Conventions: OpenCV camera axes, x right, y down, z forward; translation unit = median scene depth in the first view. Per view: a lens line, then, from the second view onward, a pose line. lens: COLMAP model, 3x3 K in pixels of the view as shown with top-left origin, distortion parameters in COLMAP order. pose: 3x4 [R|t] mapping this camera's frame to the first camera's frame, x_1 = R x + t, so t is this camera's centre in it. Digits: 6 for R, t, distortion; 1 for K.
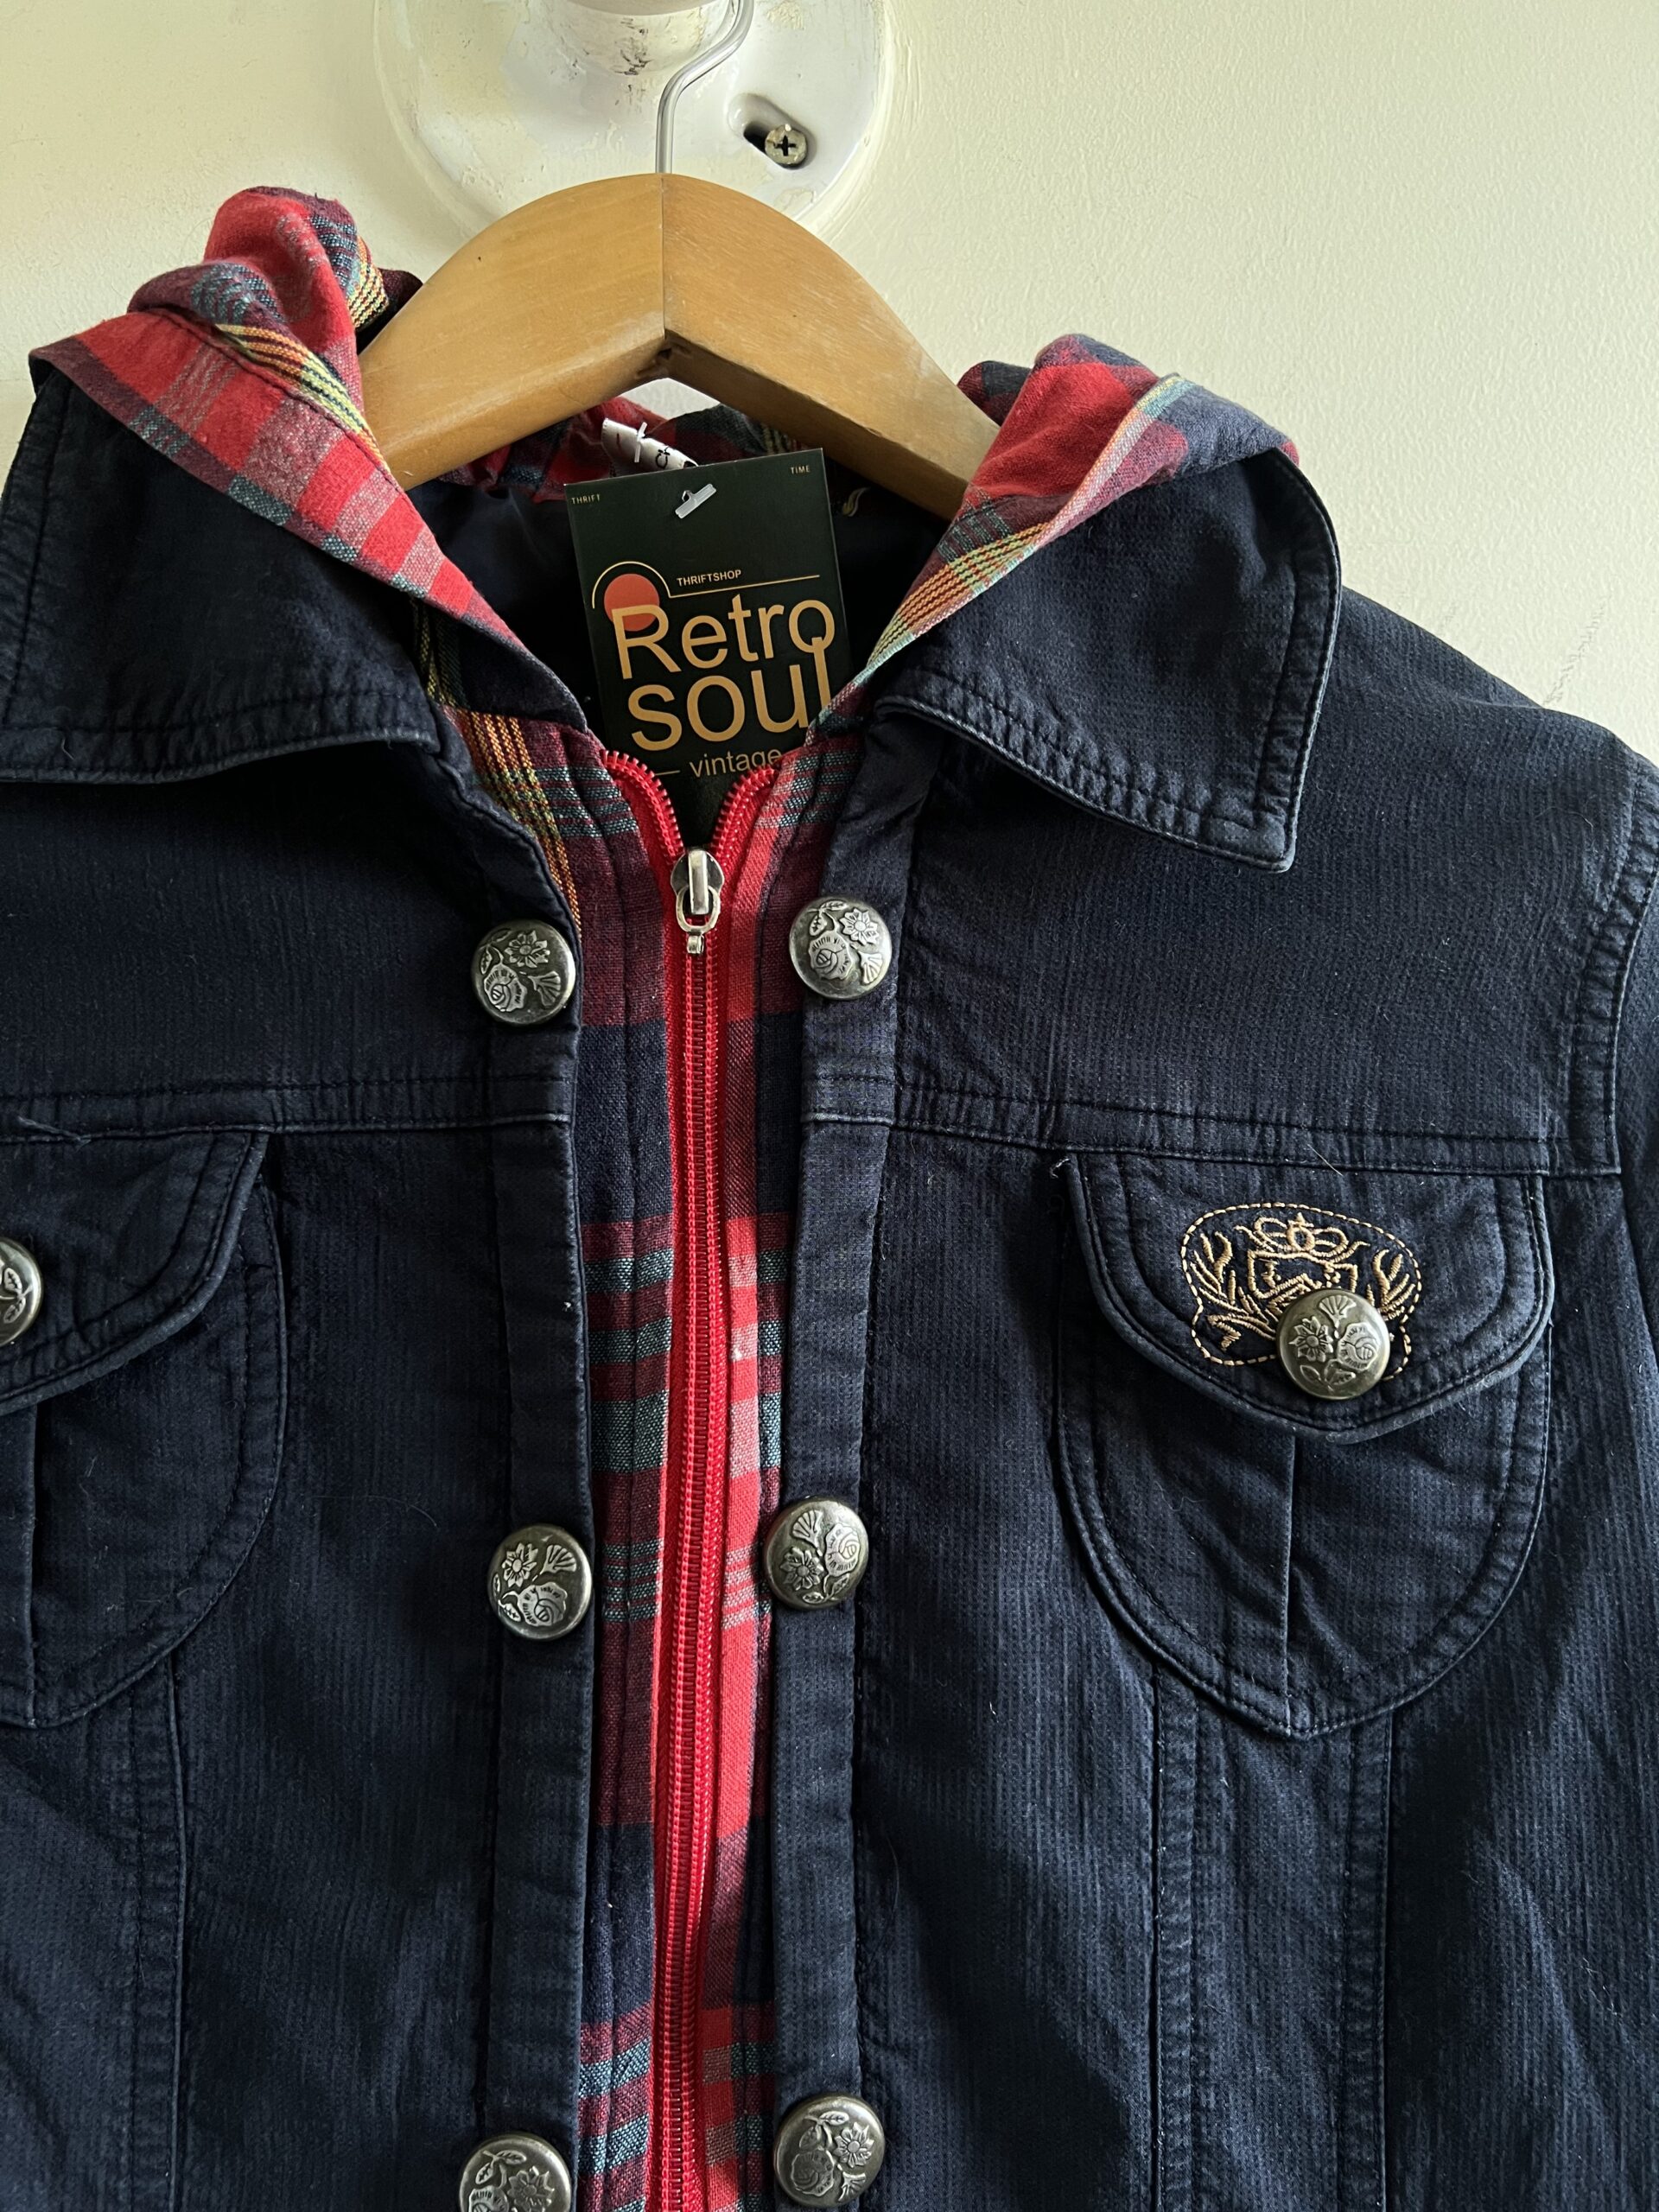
lens RADIAL K [[1668.8, 0, 821.5], [0, 1668.8, 1159.5], [0, 0, 1]] dist [0.057730, -0.070334]
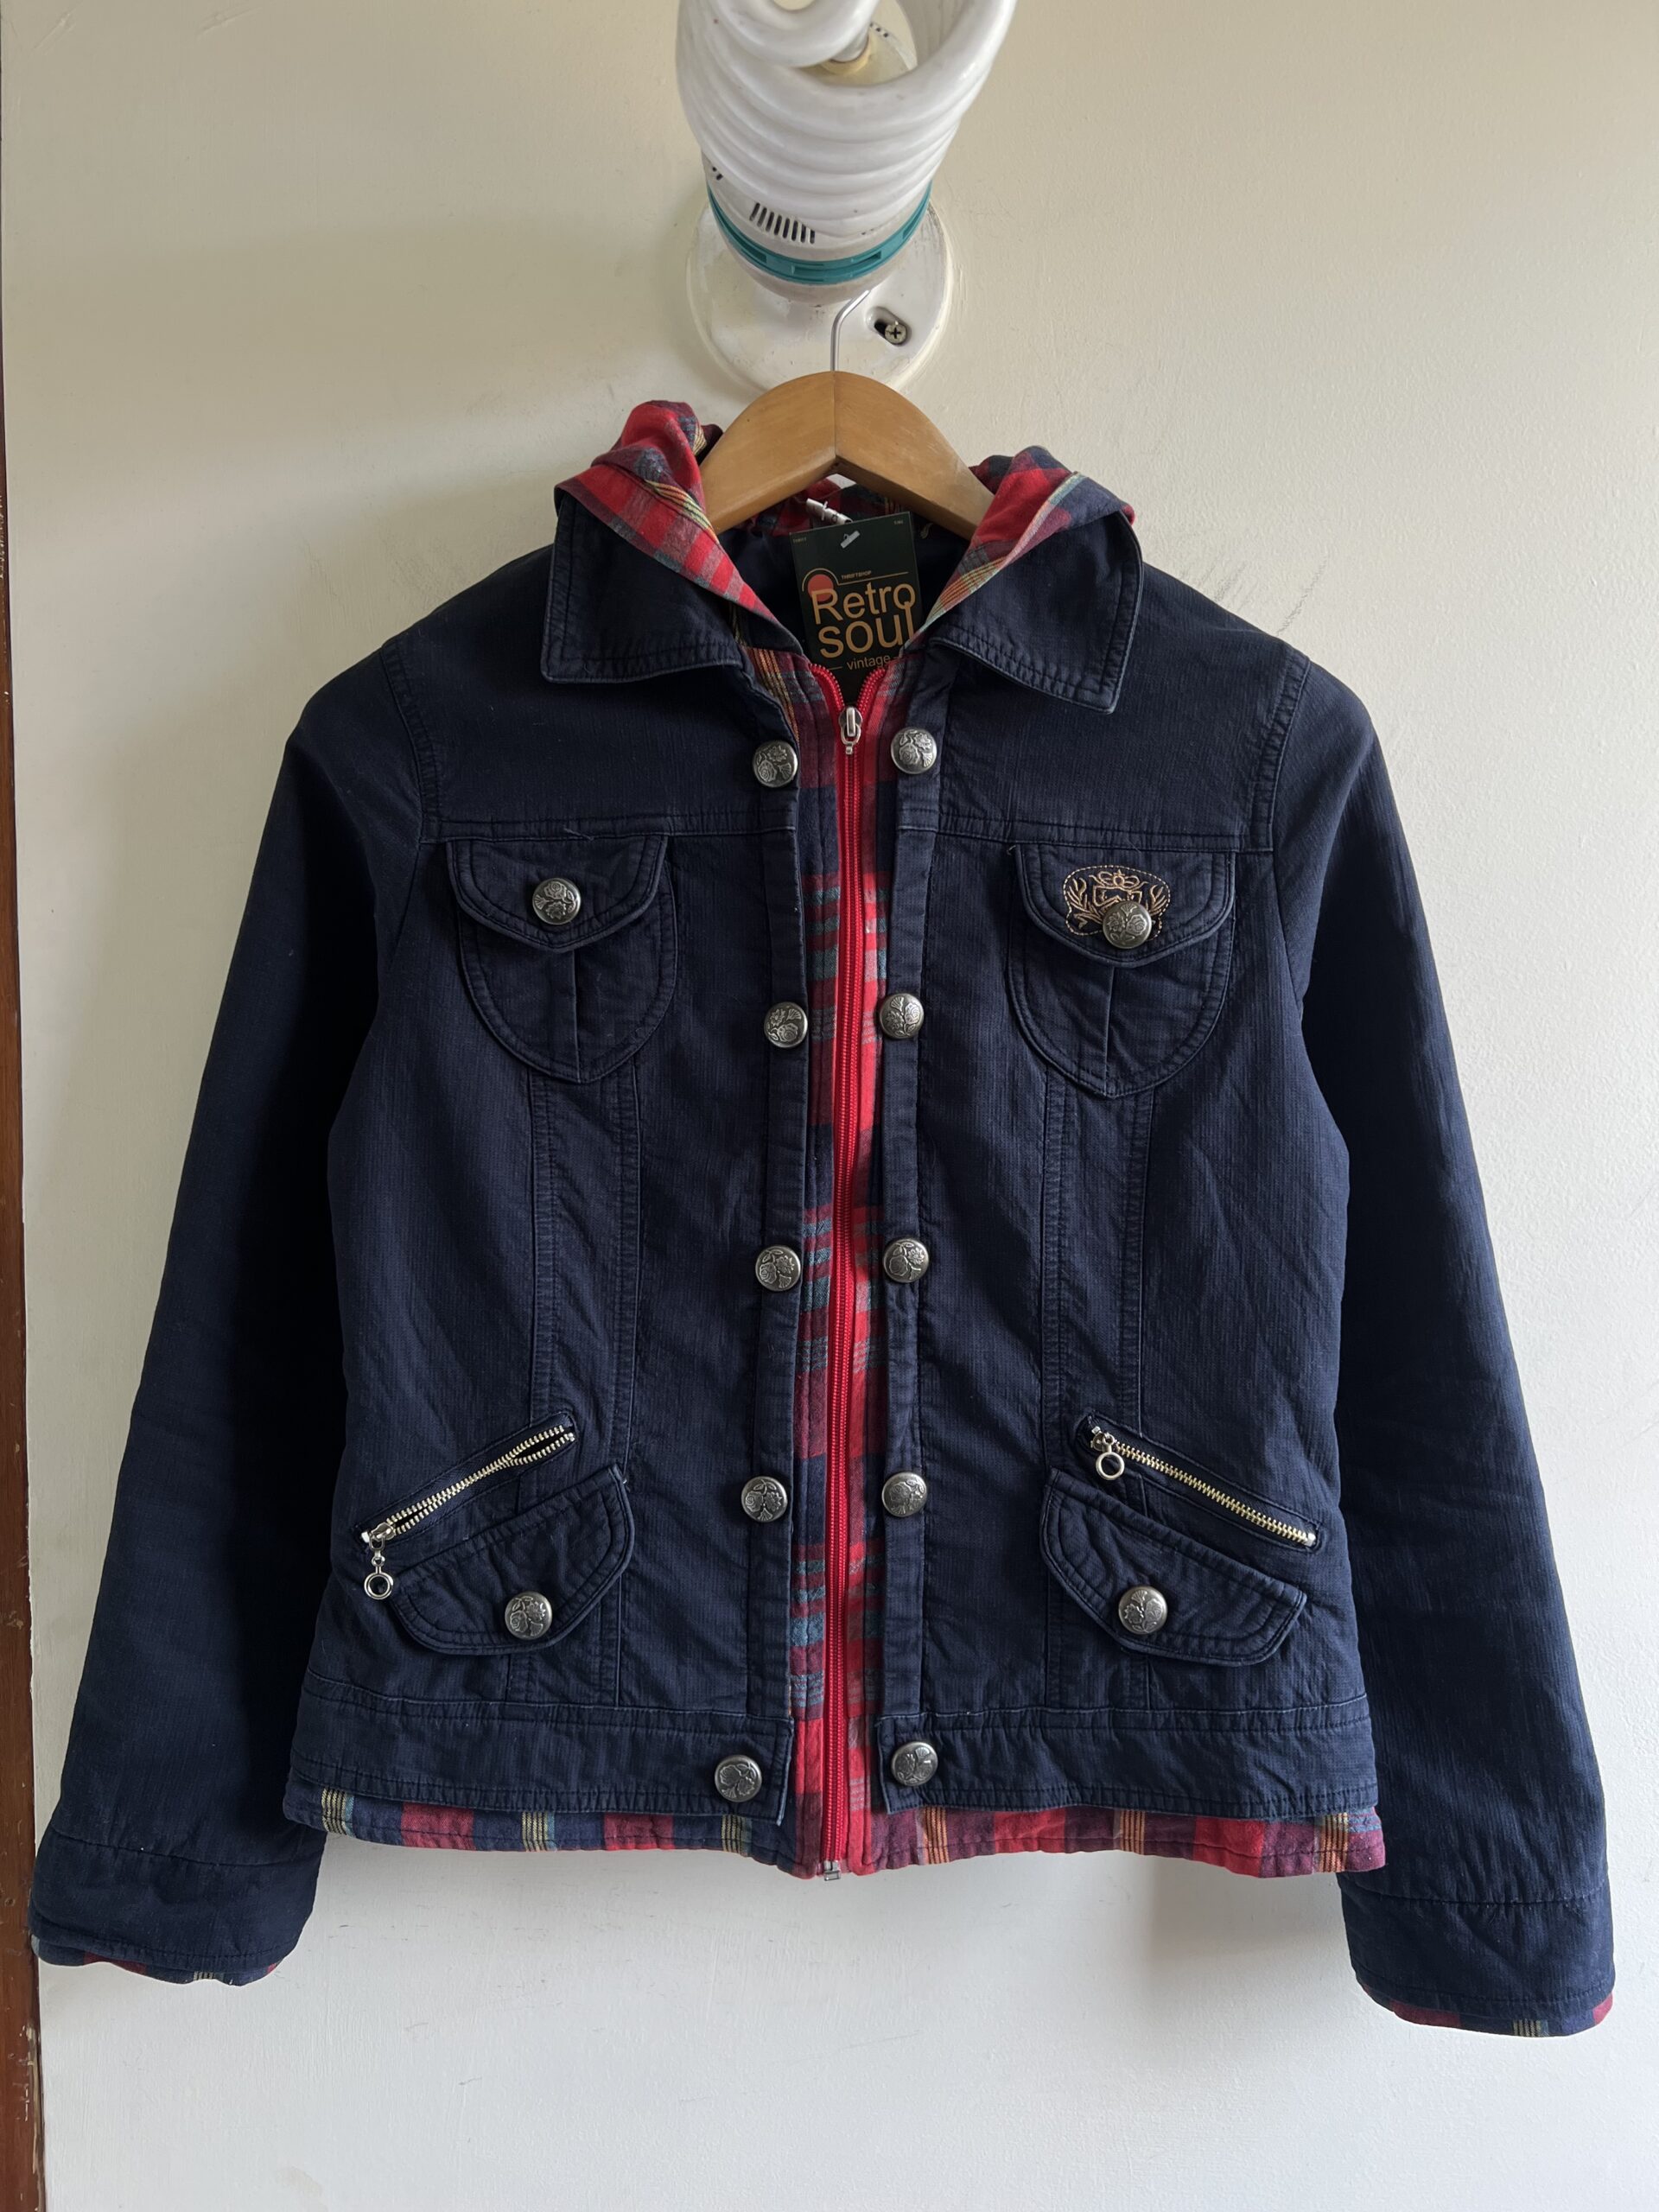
lens RADIAL K [[1668.8, 0, 830.2], [0, 1668.8, 1163.0], [0, 0, 1]] dist [0.057730, -0.070334]
pose [[0.996528, 0.007184, -0.082948, 0.089615], [0.001882, 0.994072, 0.108711, 0.179866], [0.083237, -0.108489, 0.990607, -1.302553]]
